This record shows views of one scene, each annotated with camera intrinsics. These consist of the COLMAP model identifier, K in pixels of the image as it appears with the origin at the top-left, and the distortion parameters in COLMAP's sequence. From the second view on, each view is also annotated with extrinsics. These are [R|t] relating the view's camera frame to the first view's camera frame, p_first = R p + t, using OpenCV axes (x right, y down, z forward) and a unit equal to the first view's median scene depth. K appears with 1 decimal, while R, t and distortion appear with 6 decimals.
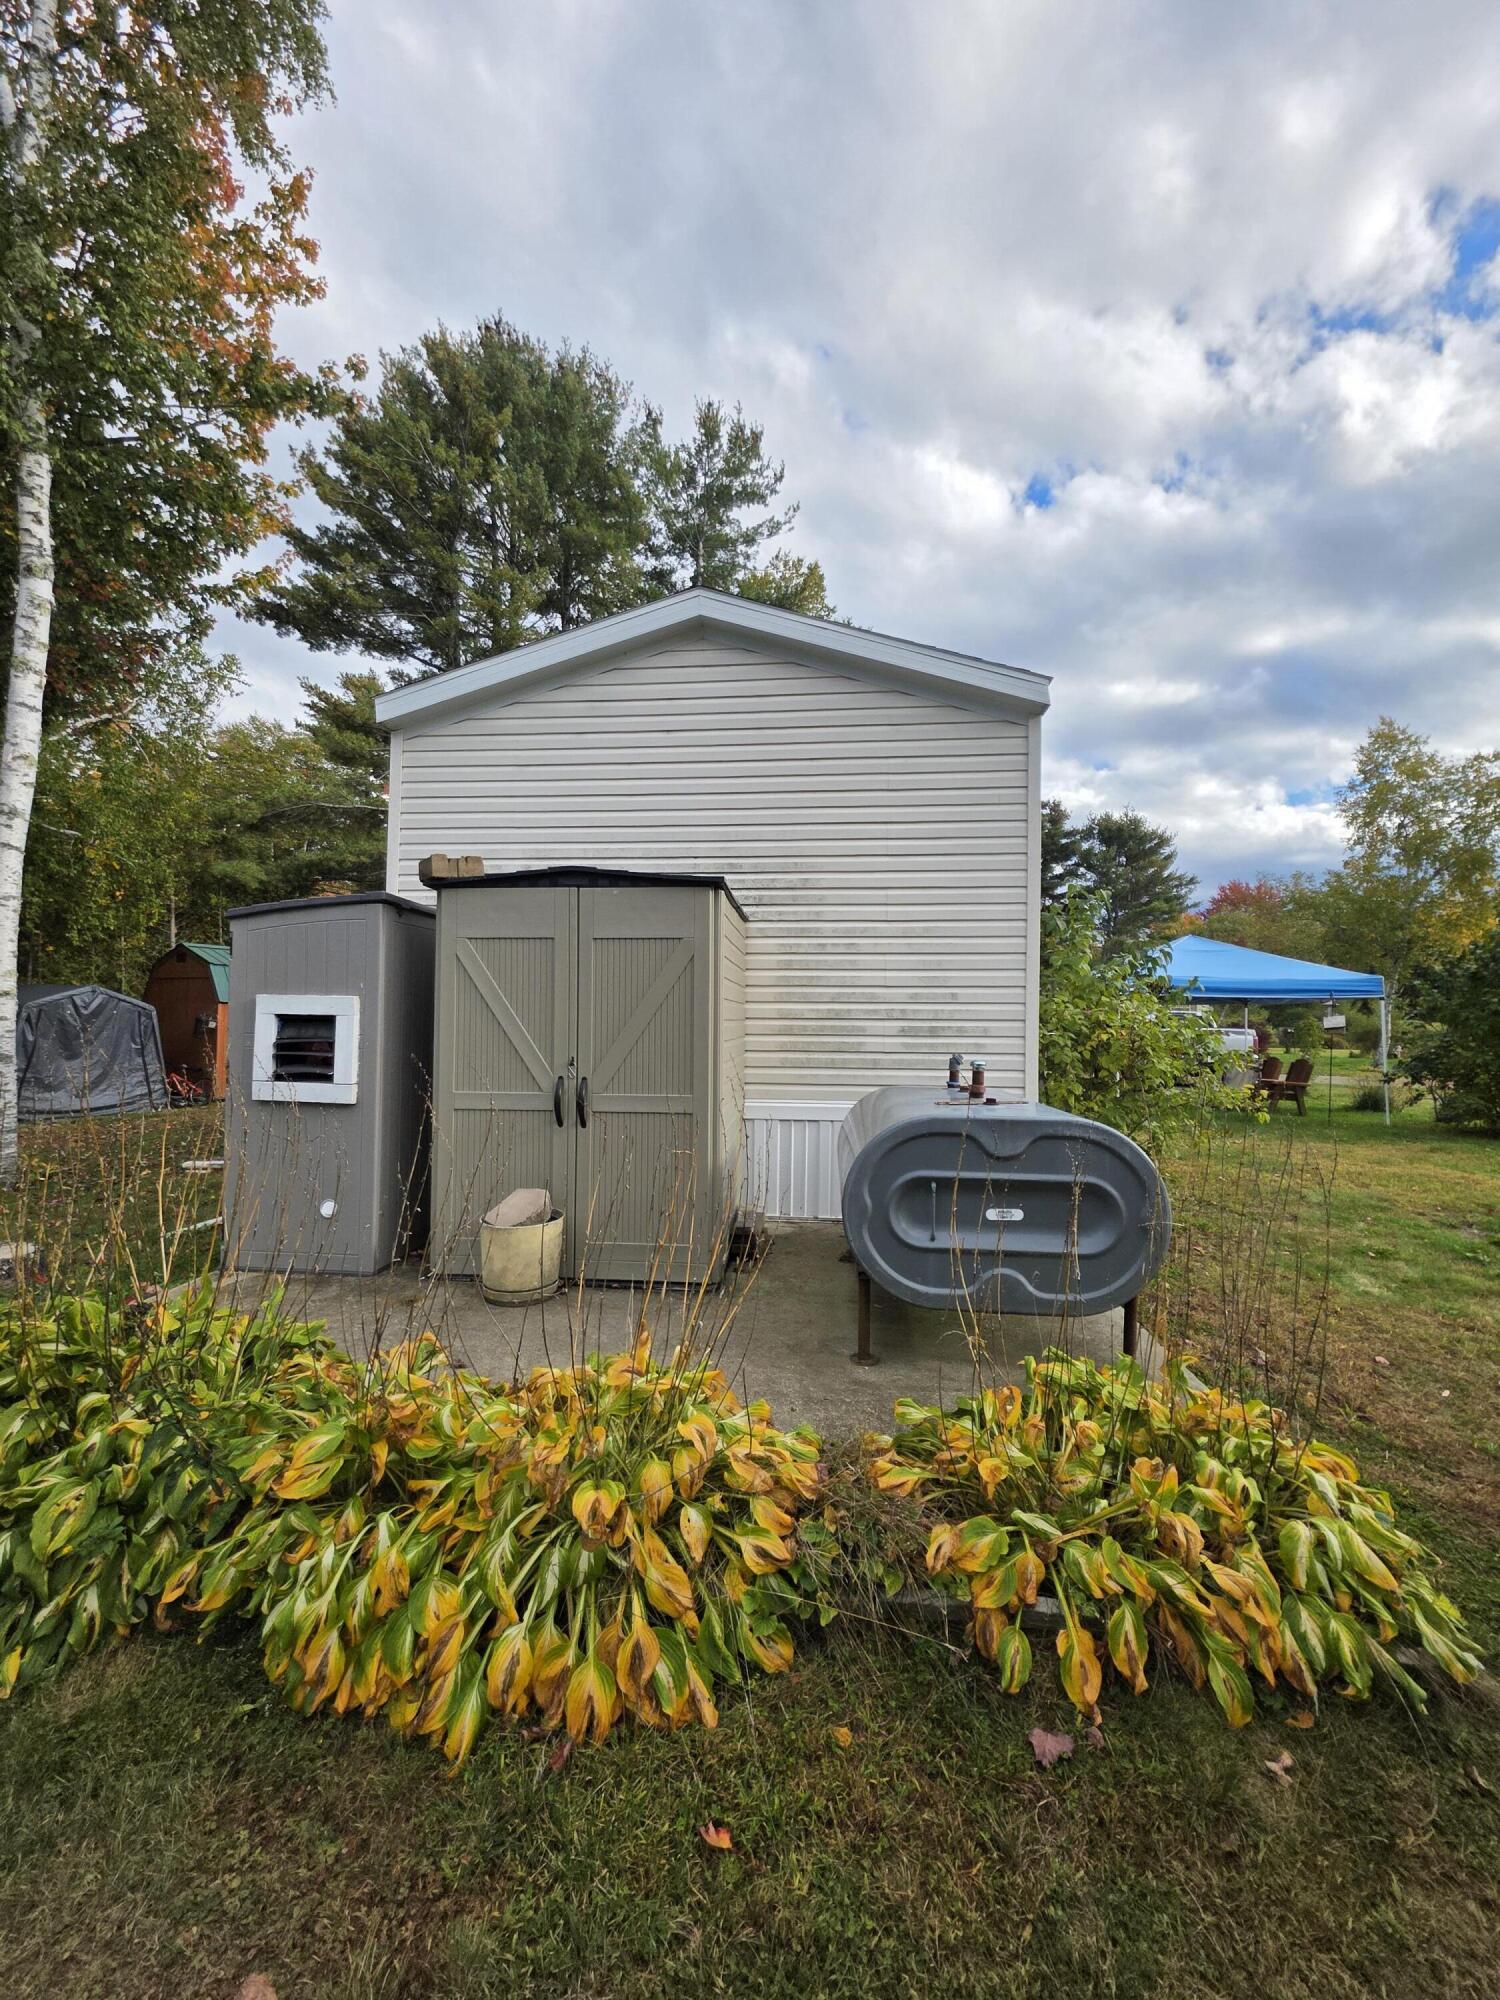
lens RADIAL K [[808.0, 0, 753.0], [0, 808.0, 1010.7], [0, 0, 1]] dist [0.002128, 0.001631]
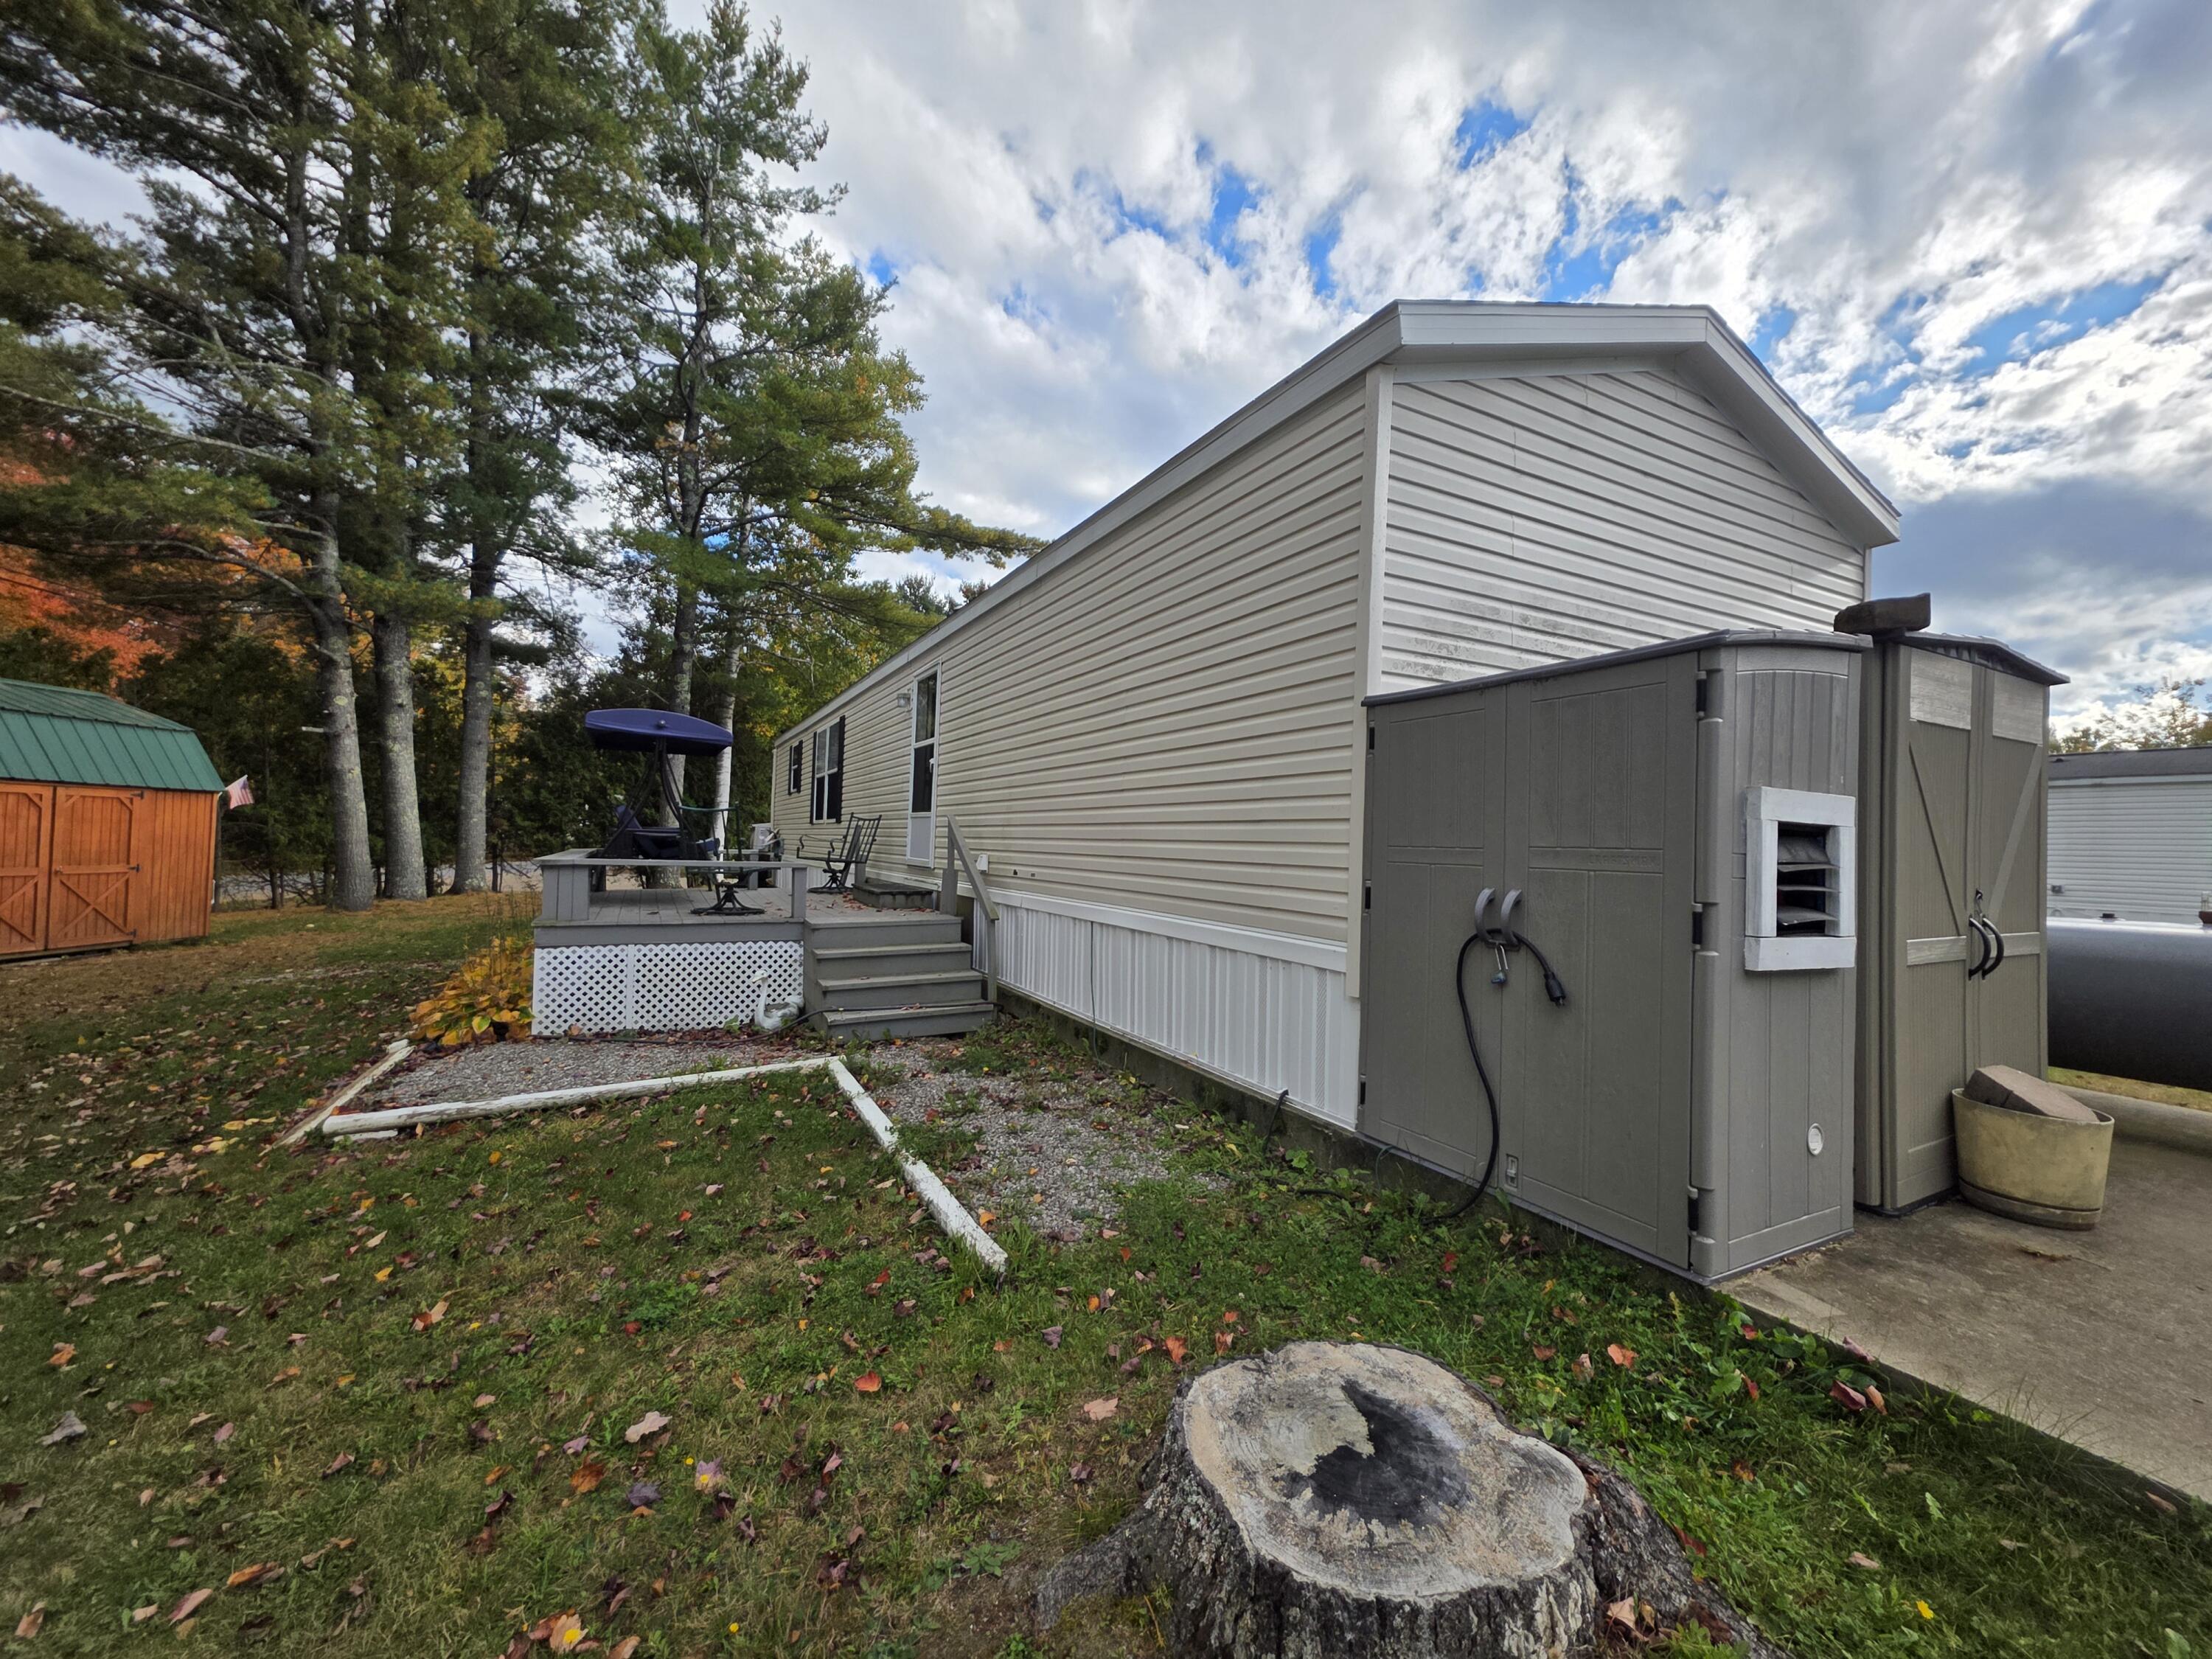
lens RADIAL K [[893.6, 0, 1099.3], [0, 893.6, 823.0], [0, 0, 1]] dist [0.002128, 0.001631]
pose [[0.828095, 0.026266, 0.559973, -0.213947], [-0.027107, 0.999609, -0.006800, 0.003631], [-0.559933, -0.009548, 0.828483, 0.116819]]
